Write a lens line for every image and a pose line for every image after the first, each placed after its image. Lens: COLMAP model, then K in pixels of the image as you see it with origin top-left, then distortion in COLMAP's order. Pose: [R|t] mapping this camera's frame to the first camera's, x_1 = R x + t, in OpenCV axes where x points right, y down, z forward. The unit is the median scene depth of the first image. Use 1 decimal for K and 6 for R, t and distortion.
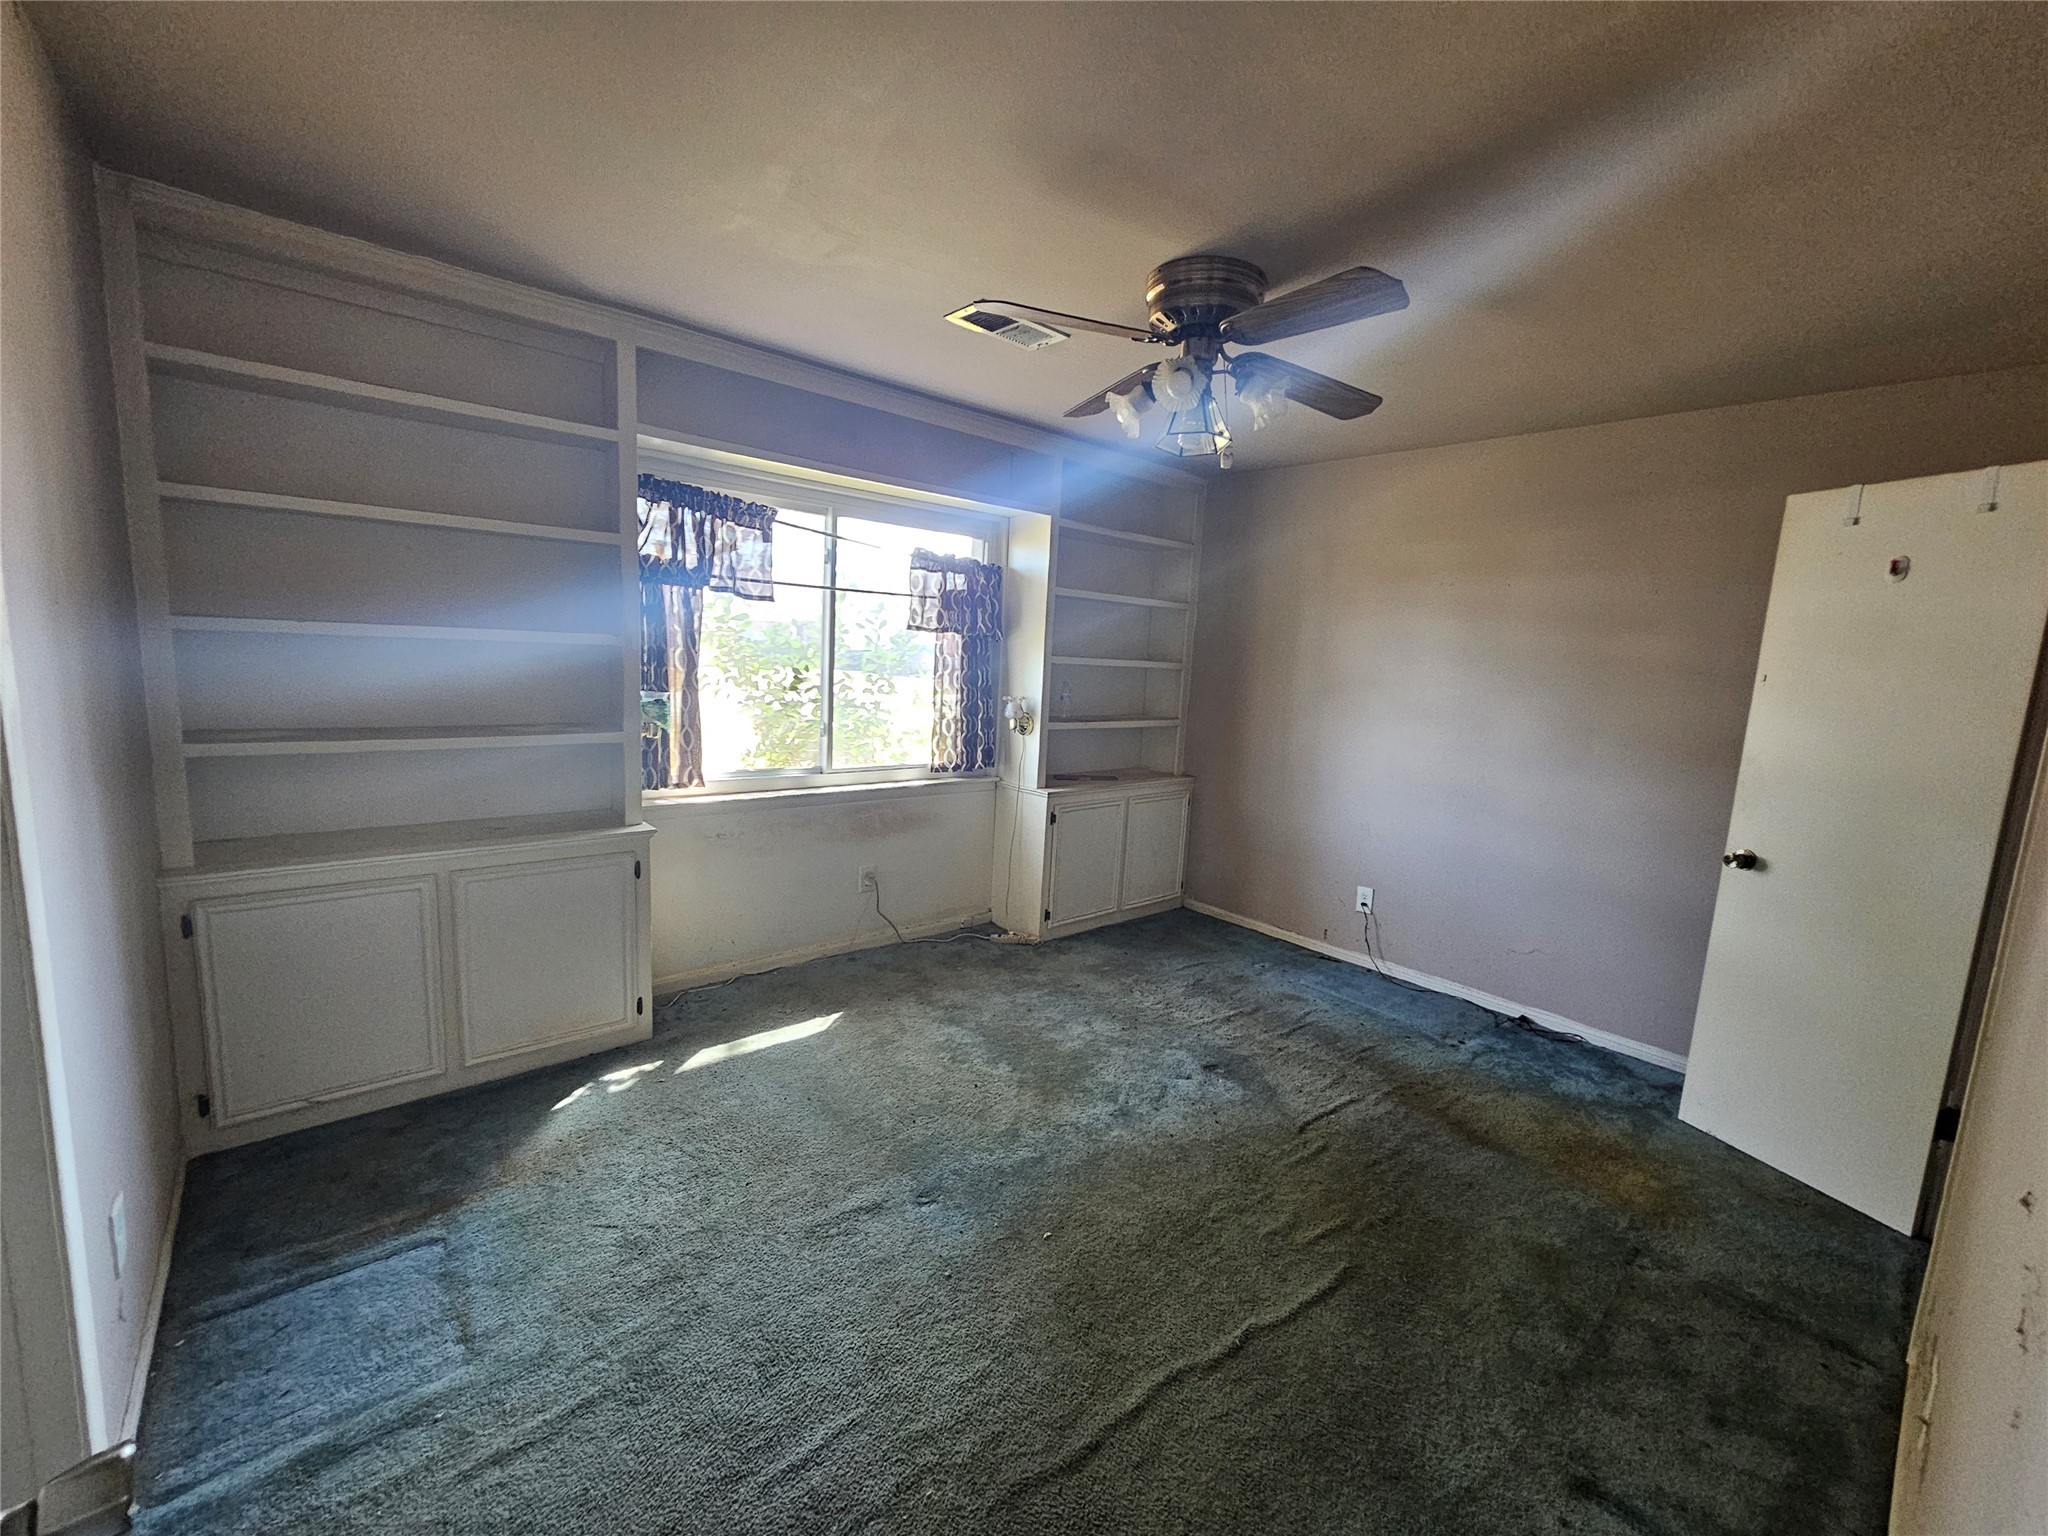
lens RADIAL K [[840.1, 0, 1022.7], [0, 840.1, 769.9], [0, 0, 1]] dist [0.000345, -0.000016]
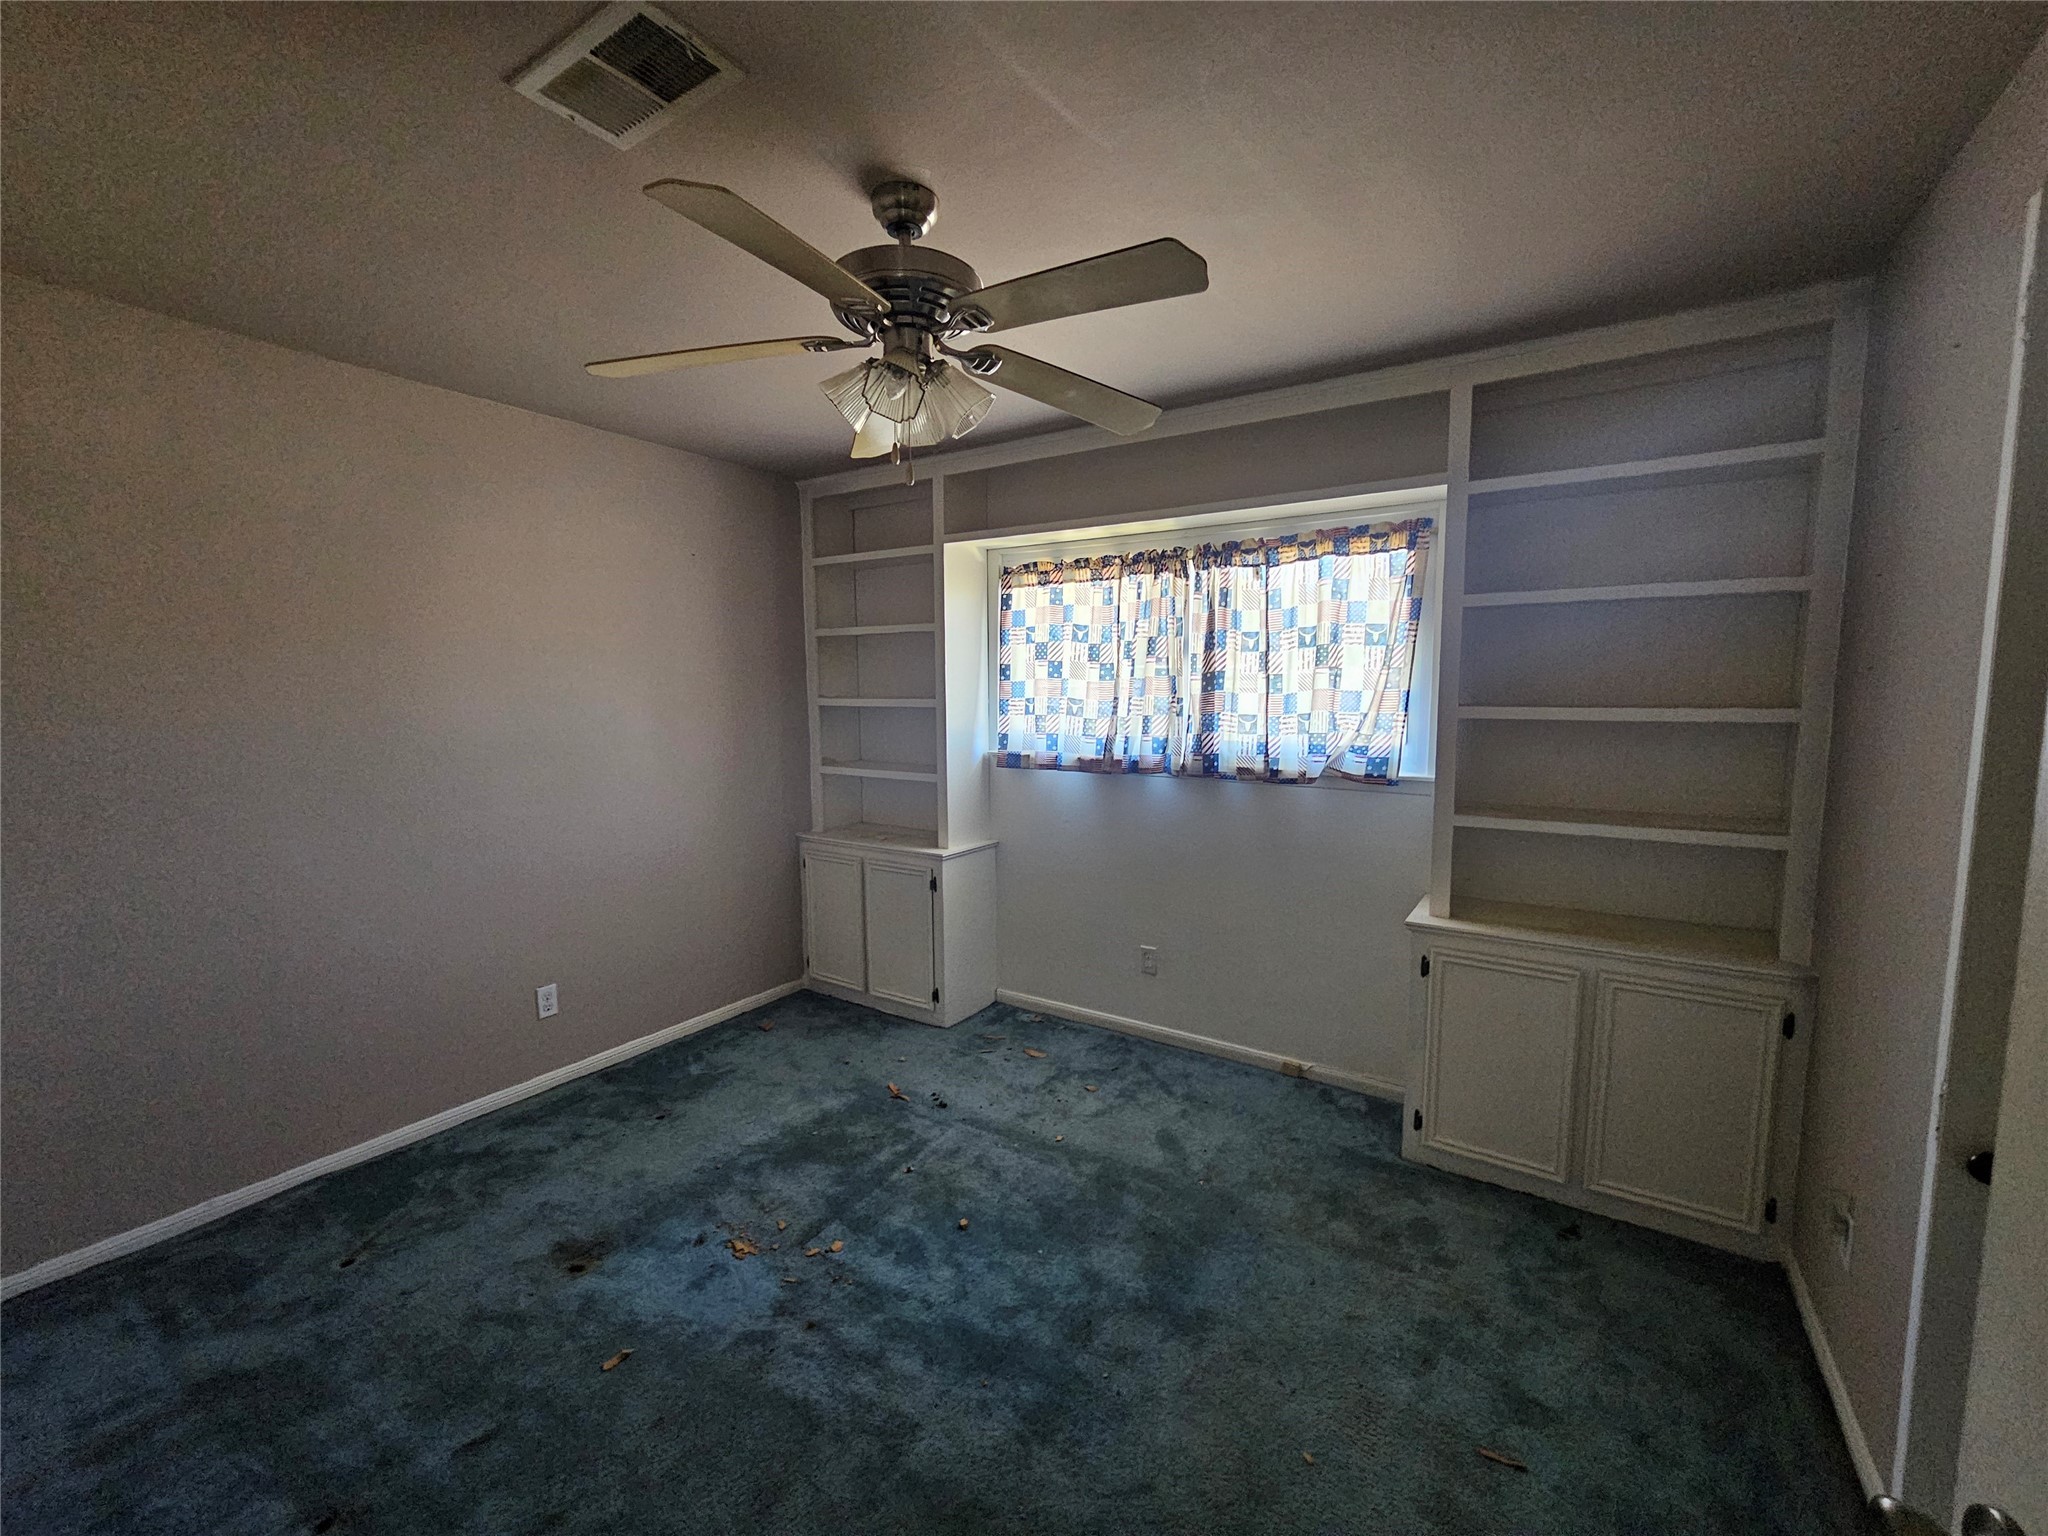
lens RADIAL K [[840.1, 0, 1022.7], [0, 840.1, 769.9], [0, 0, 1]] dist [0.000345, -0.000016]
pose [[0.272034, 0.043241, -0.961316, 0.541100], [-0.119199, 0.992810, 0.010927, -0.055422], [0.954877, 0.111616, 0.275232, 0.524948]]
